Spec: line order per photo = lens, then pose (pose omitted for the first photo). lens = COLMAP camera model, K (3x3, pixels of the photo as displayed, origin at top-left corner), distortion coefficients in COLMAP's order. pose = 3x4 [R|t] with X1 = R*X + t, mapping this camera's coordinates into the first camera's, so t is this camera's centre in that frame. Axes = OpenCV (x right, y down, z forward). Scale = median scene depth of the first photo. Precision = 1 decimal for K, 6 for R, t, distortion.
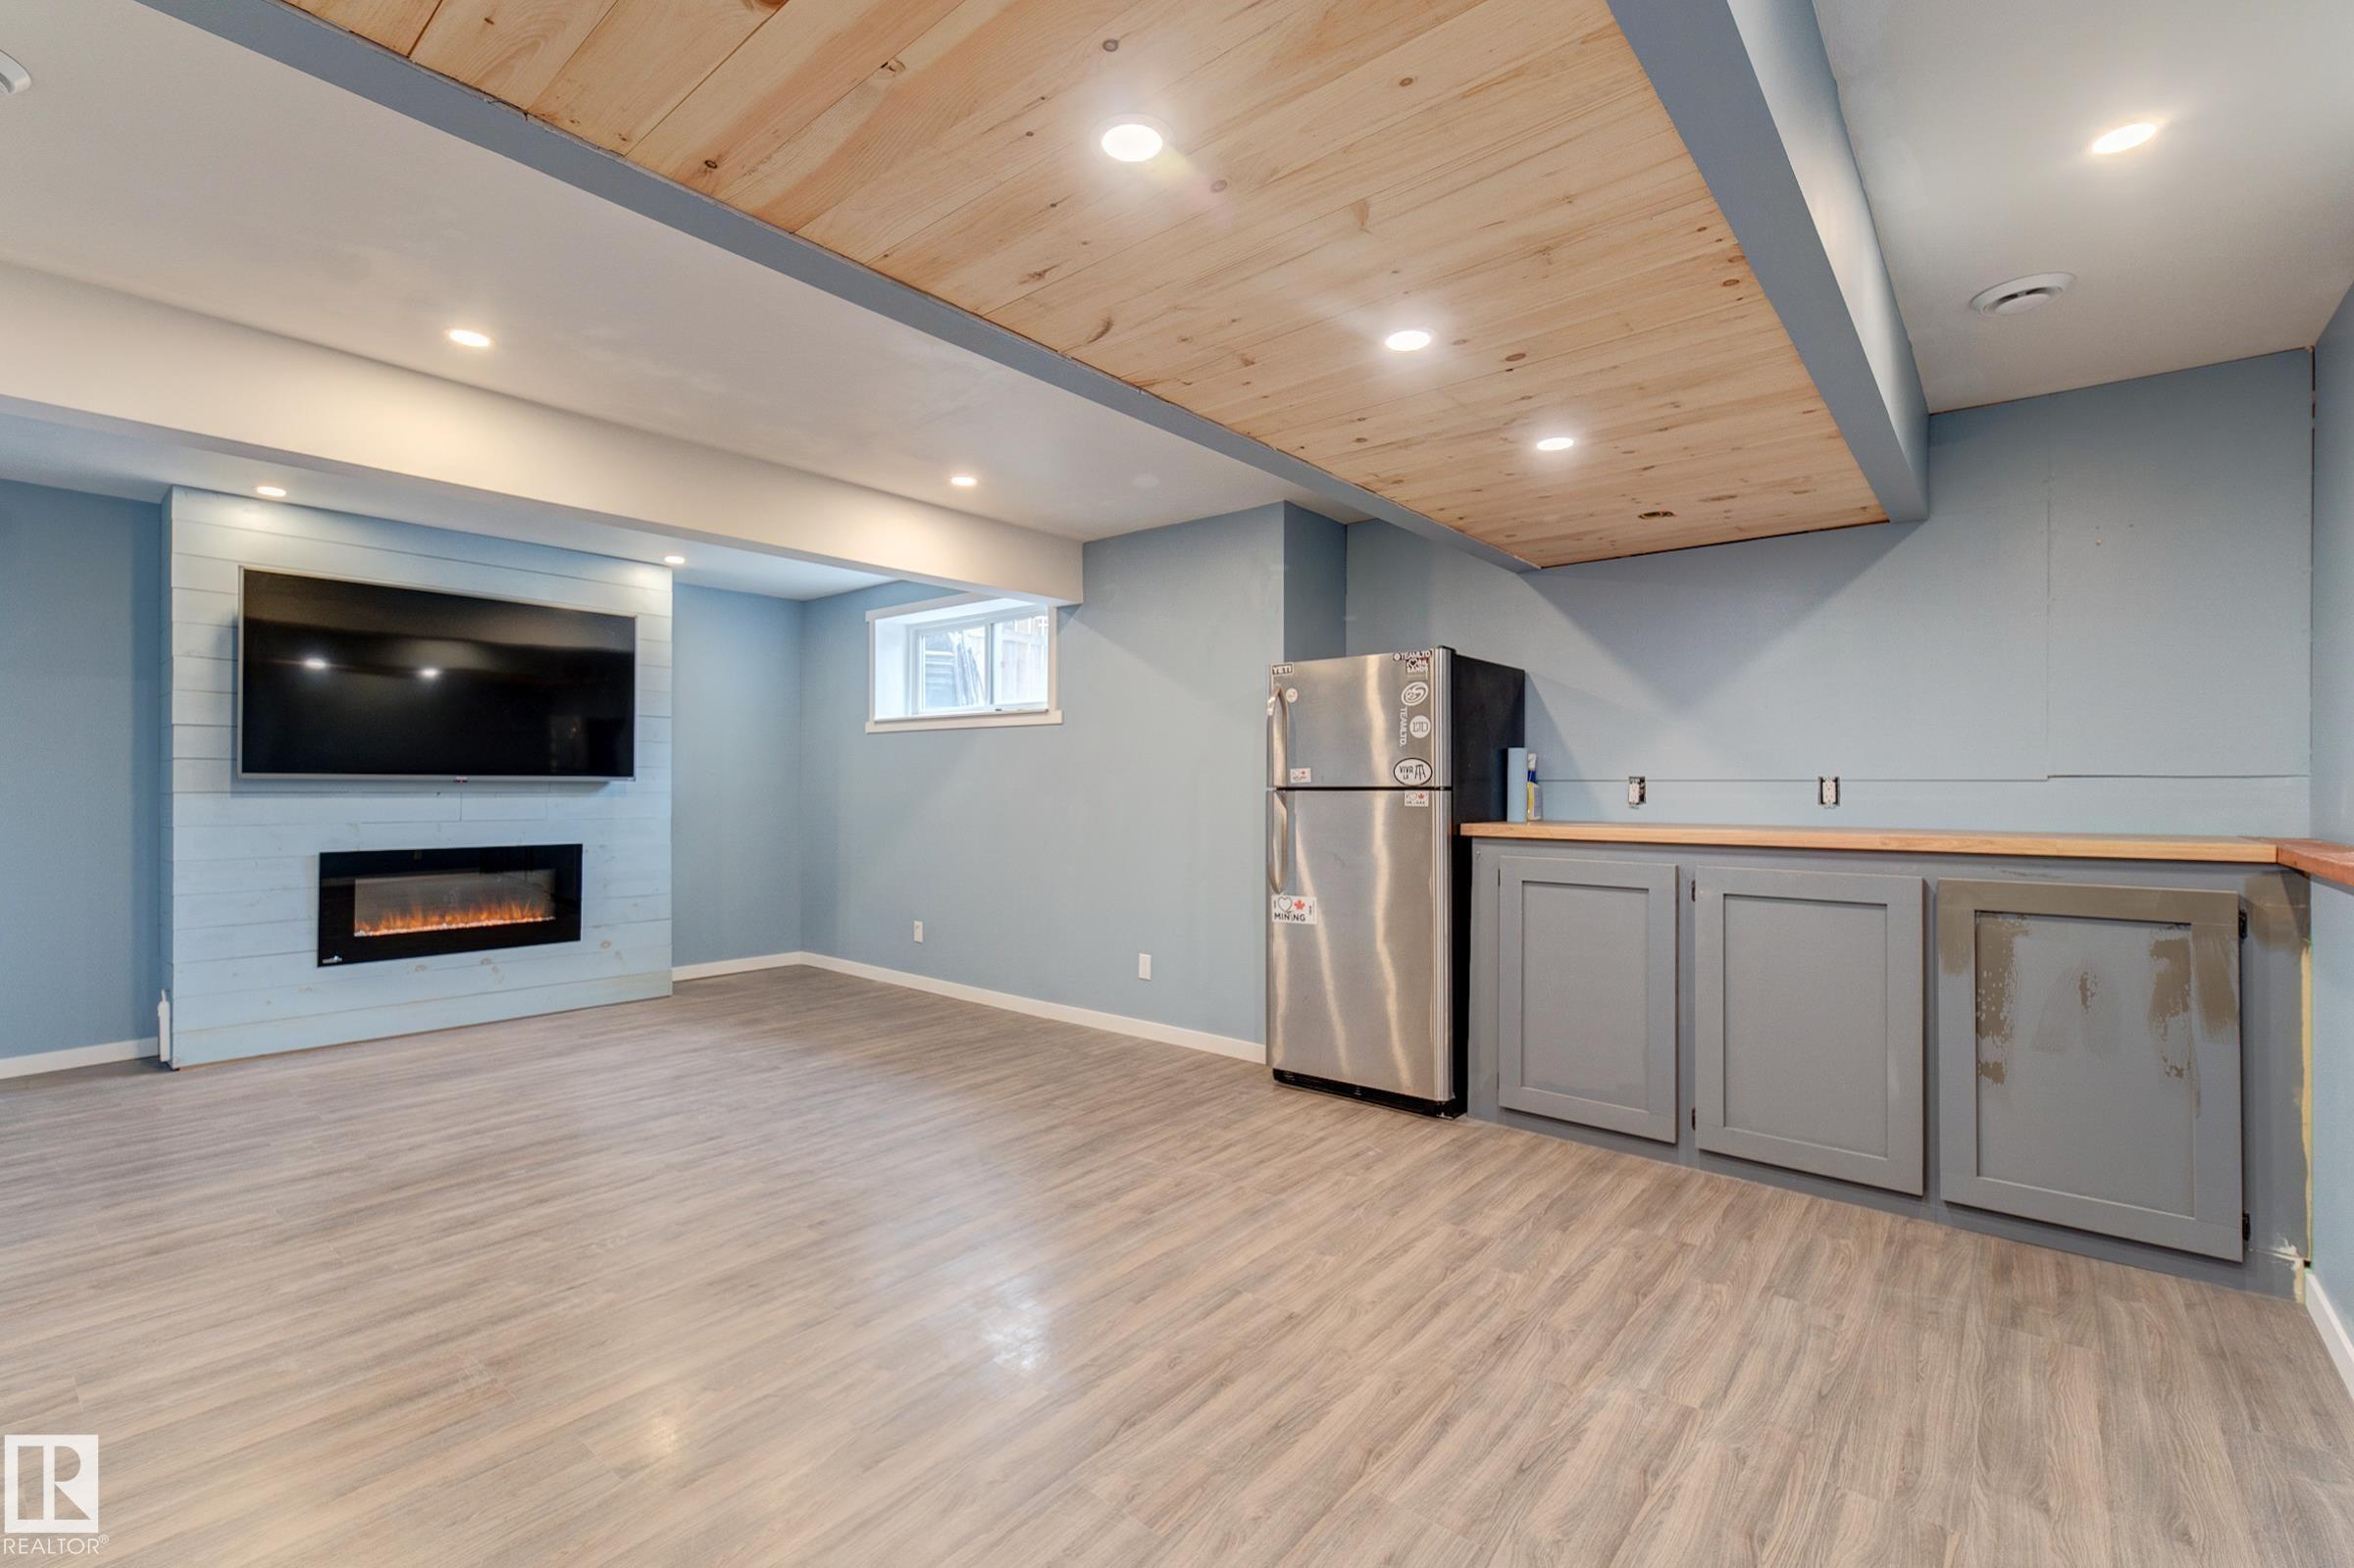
lens RADIAL K [[1046.3, 0, 1159.6], [0, 1046.3, 777.1], [0, 0, 1]] dist [0.013577, -0.002914]
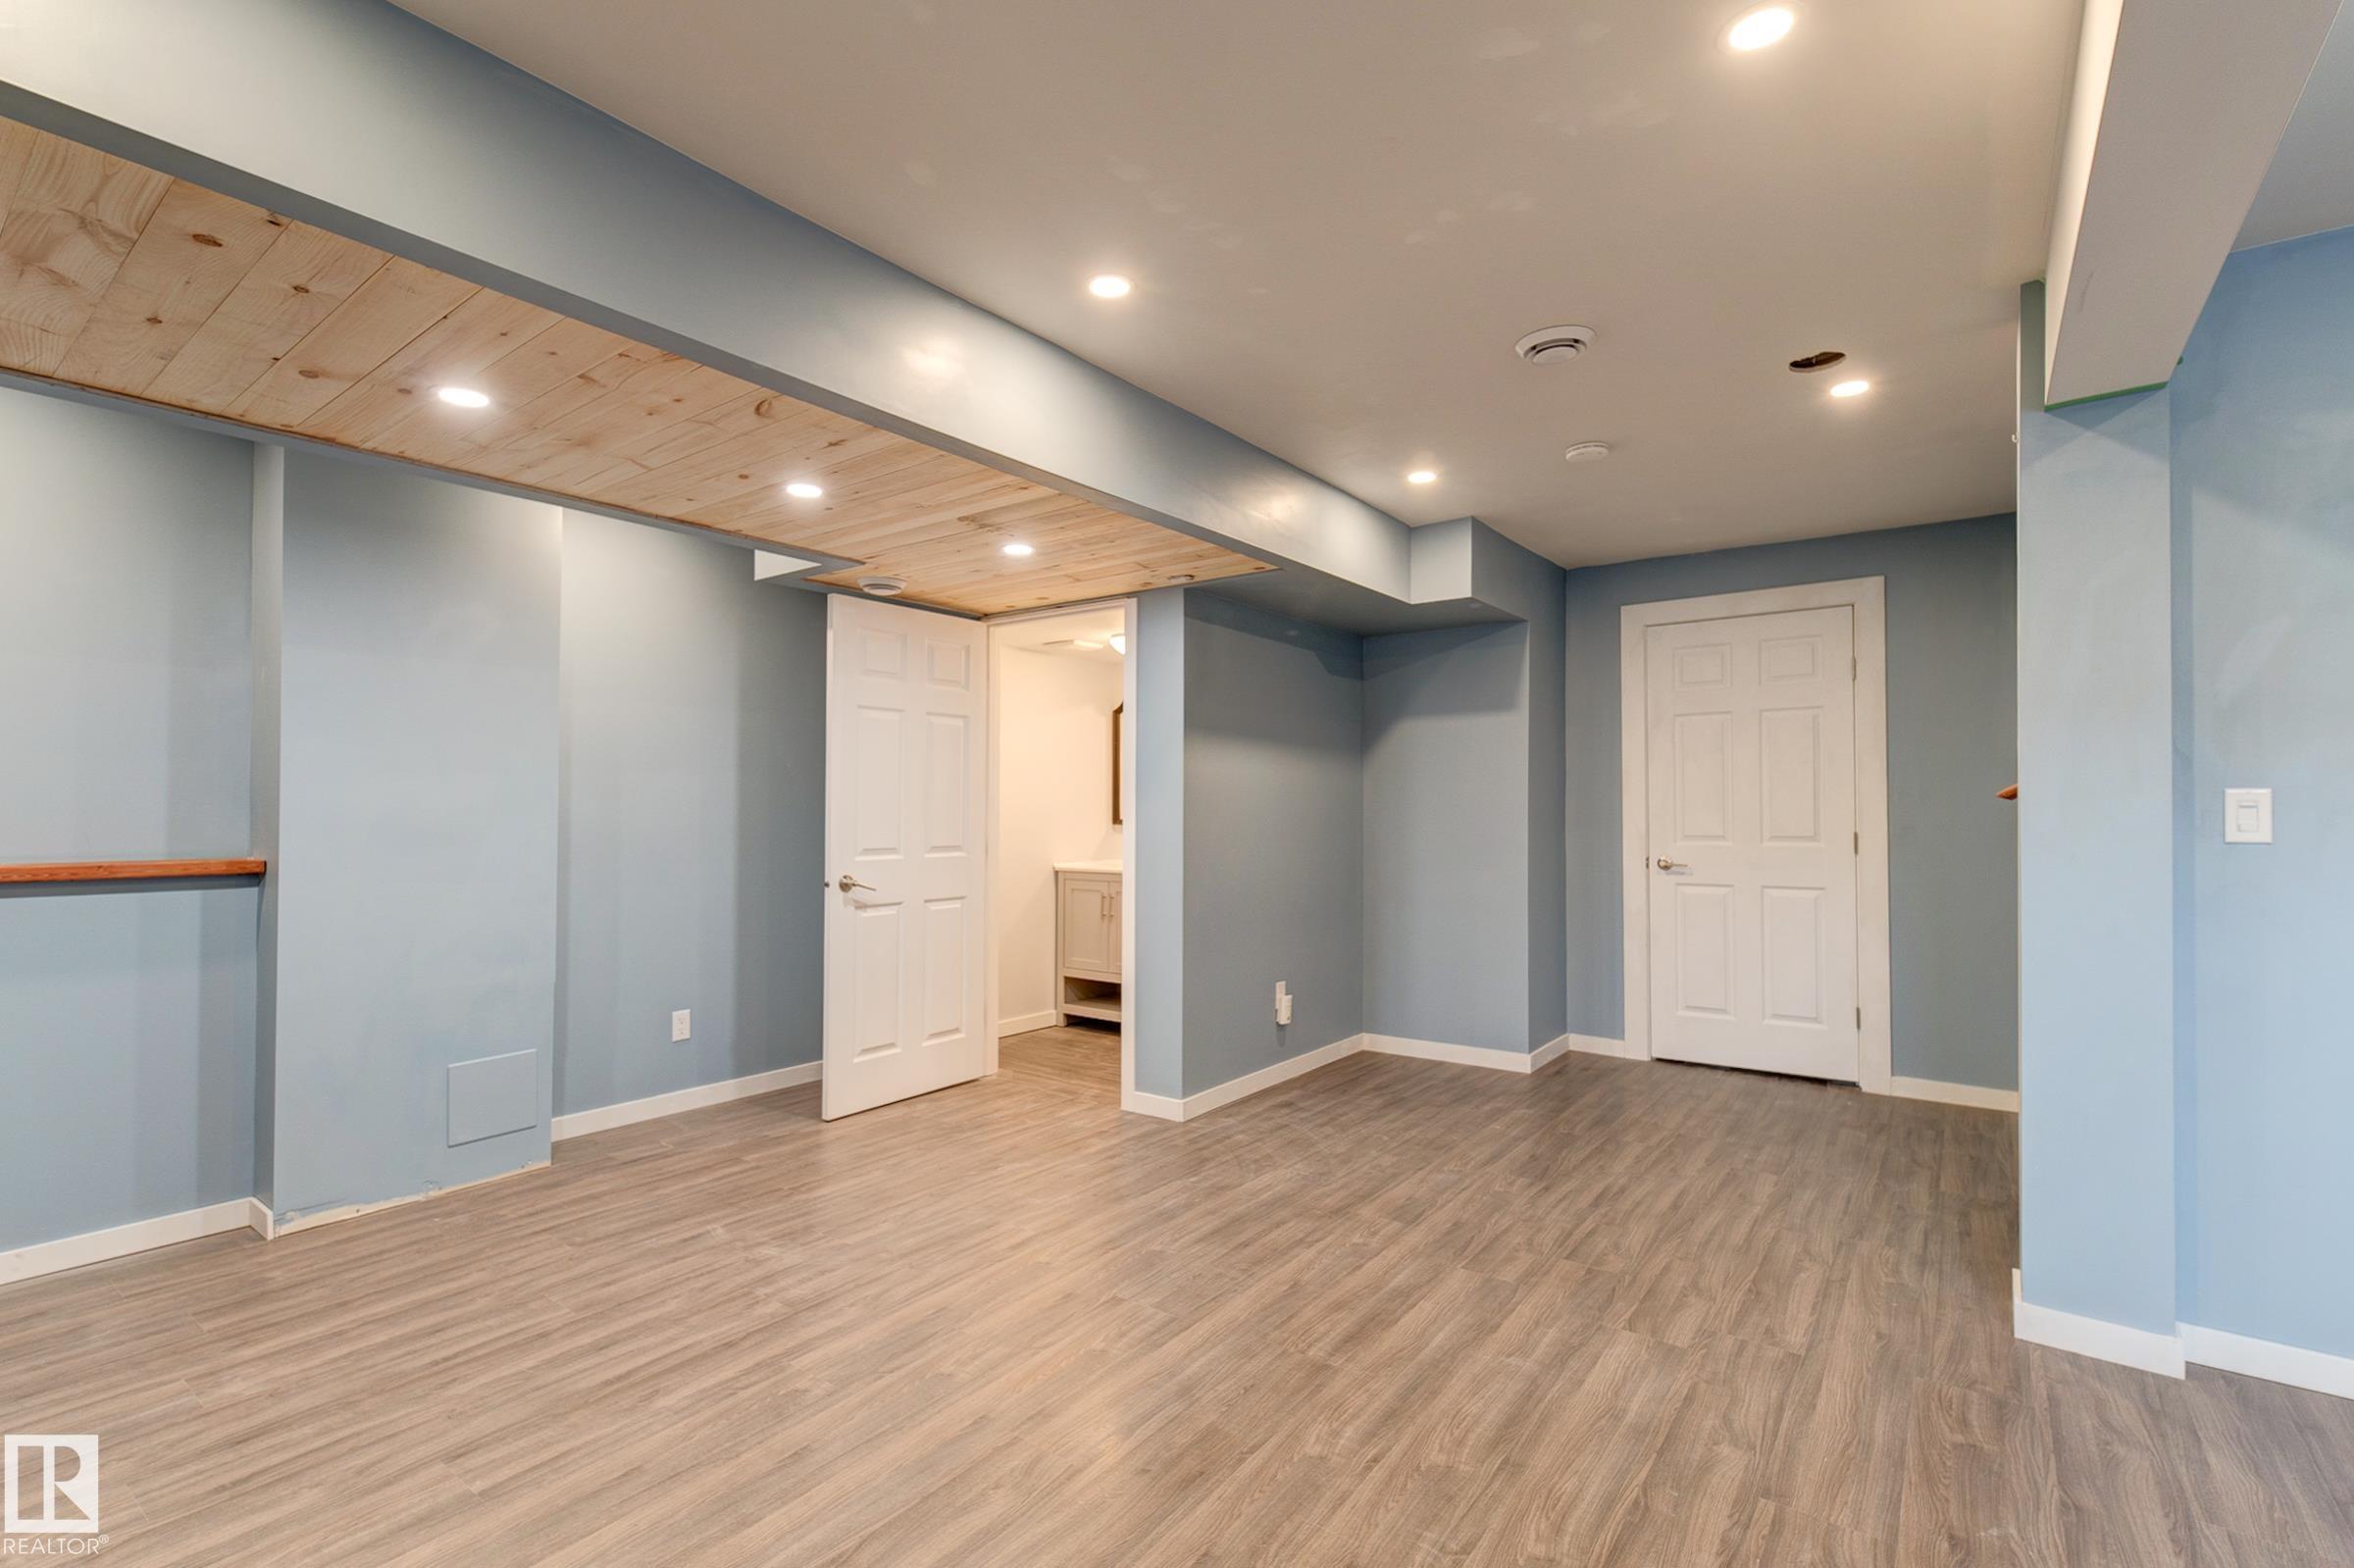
lens RADIAL K [[1046.3, 0, 1171.2], [0, 1046.3, 785.8], [0, 0, 1]] dist [0.013577, -0.002914]
pose [[-0.997849, -0.005538, -0.065317, -0.205602], [-0.003235, 0.999371, -0.035319, 0.009600], [0.065472, -0.035032, -0.997239, 1.030813]]
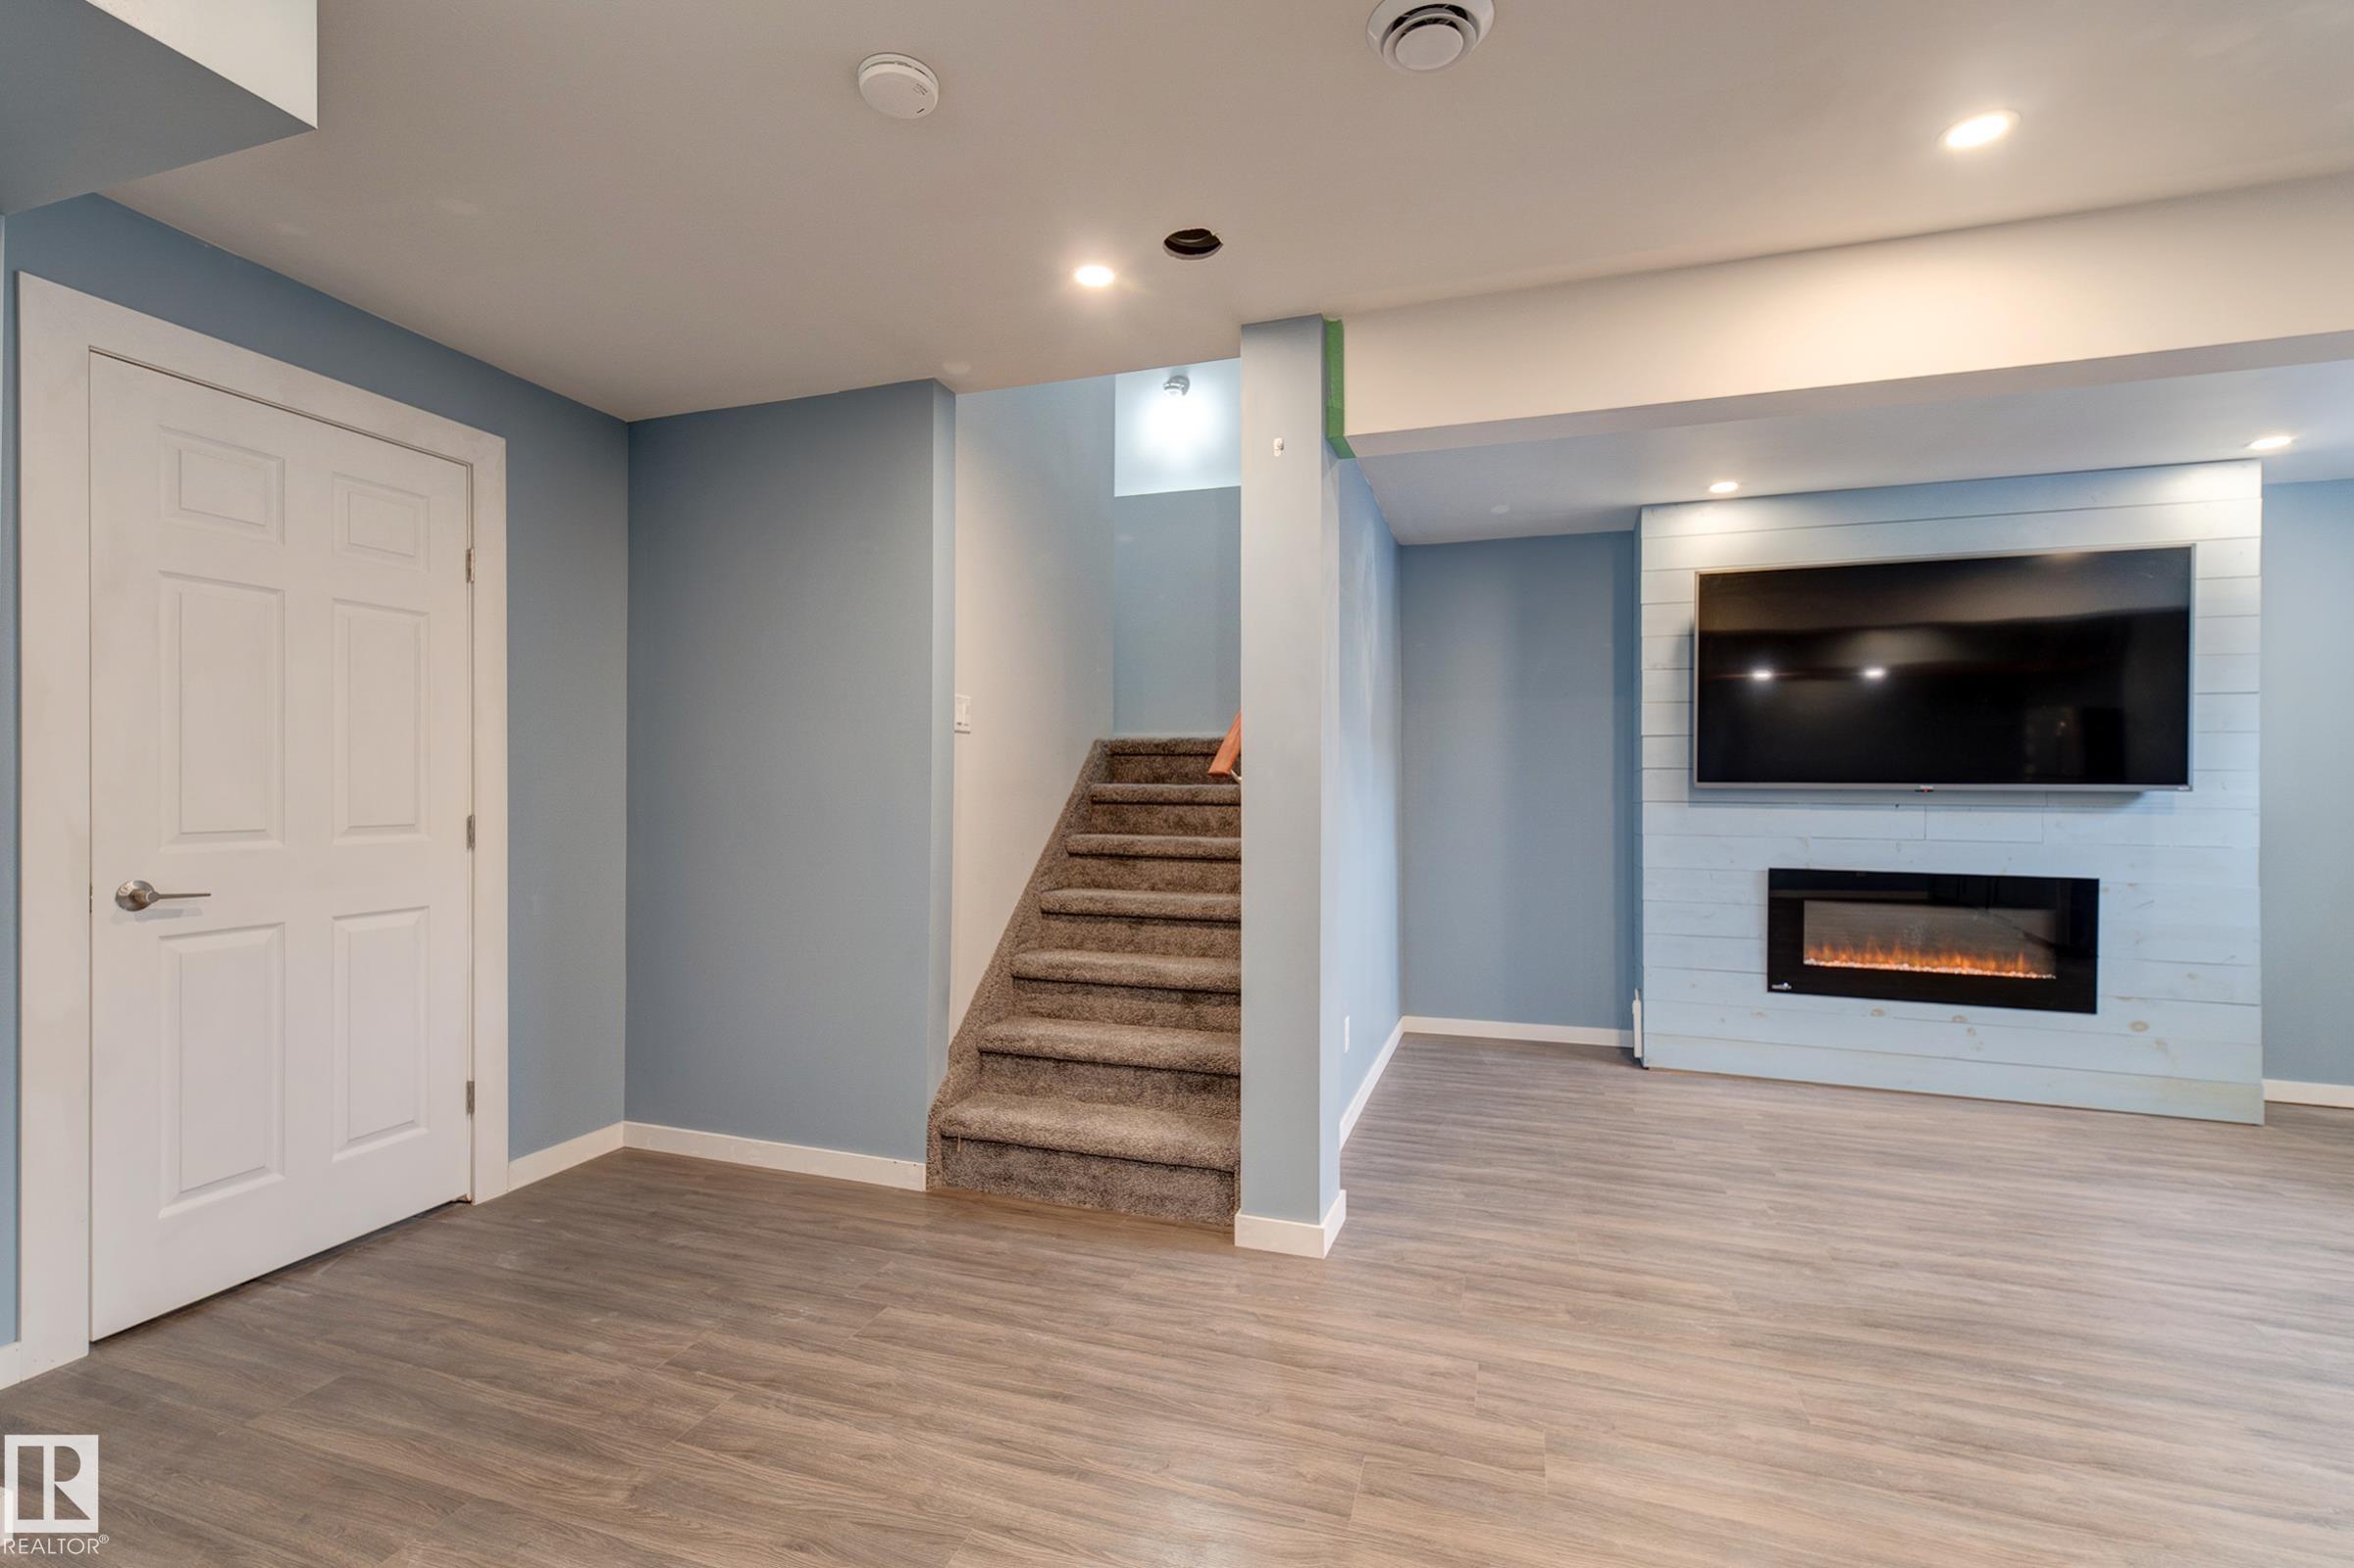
lens RADIAL K [[1046.3, 0, 1161.7], [0, 1046.3, 792.0], [0, 0, 1]] dist [0.013577, -0.002914]
pose [[0.370329, 0.000106, -0.928901, -0.146646], [0.002948, 0.999995, 0.001289, 0.001873], [0.928896, -0.003216, 0.370326, 0.174663]]
